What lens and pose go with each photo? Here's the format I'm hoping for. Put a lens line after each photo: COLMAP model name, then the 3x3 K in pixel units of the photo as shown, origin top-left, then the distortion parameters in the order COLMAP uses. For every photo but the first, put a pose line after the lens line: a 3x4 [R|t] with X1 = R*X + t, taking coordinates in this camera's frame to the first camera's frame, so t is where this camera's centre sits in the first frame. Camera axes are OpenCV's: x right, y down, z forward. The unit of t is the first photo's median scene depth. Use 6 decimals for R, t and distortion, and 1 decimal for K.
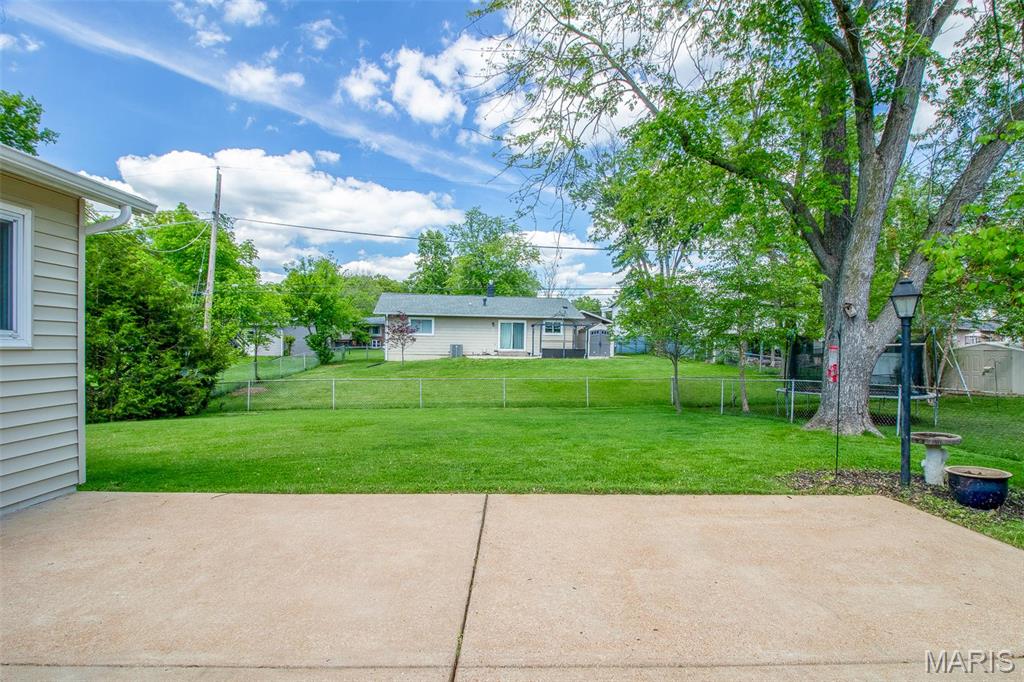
lens RADIAL K [[497.1, 0, 512.0], [0, 497.1, 341.0], [0, 0, 1]] dist [0.000210, -0.000550]
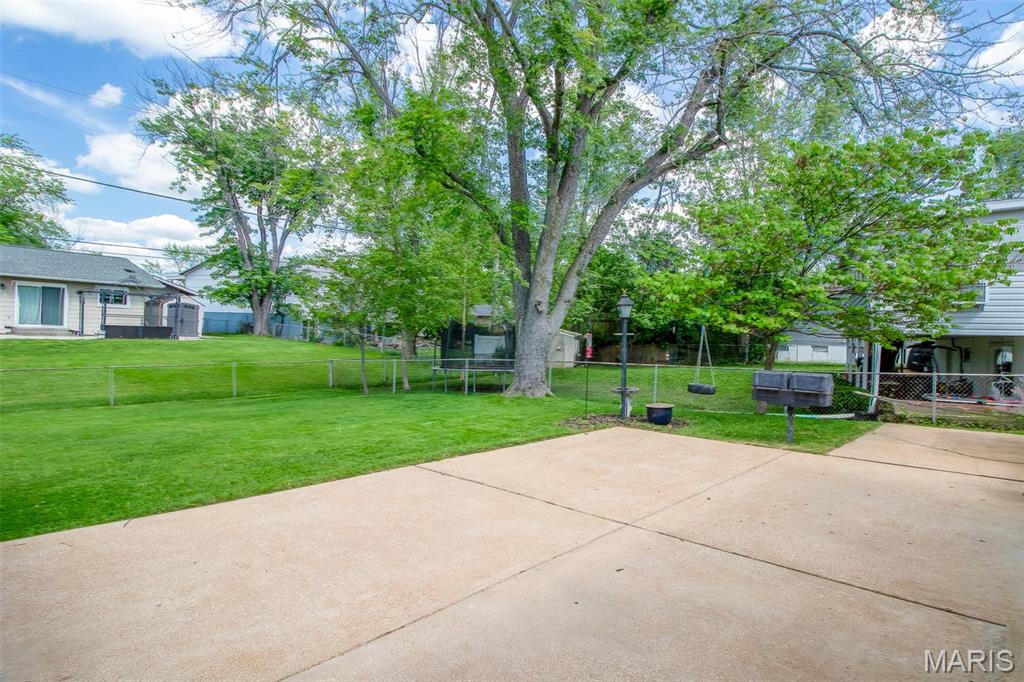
lens RADIAL K [[554.1, 0, 512.0], [0, 554.1, 341.0], [0, 0, 1]] dist [0.000895, 0.000178]
pose [[0.691547, 0.000904, 0.722331, -0.452821], [-0.029311, 0.999211, 0.026811, -0.005602], [-0.721737, -0.039713, 0.691027, -0.002819]]
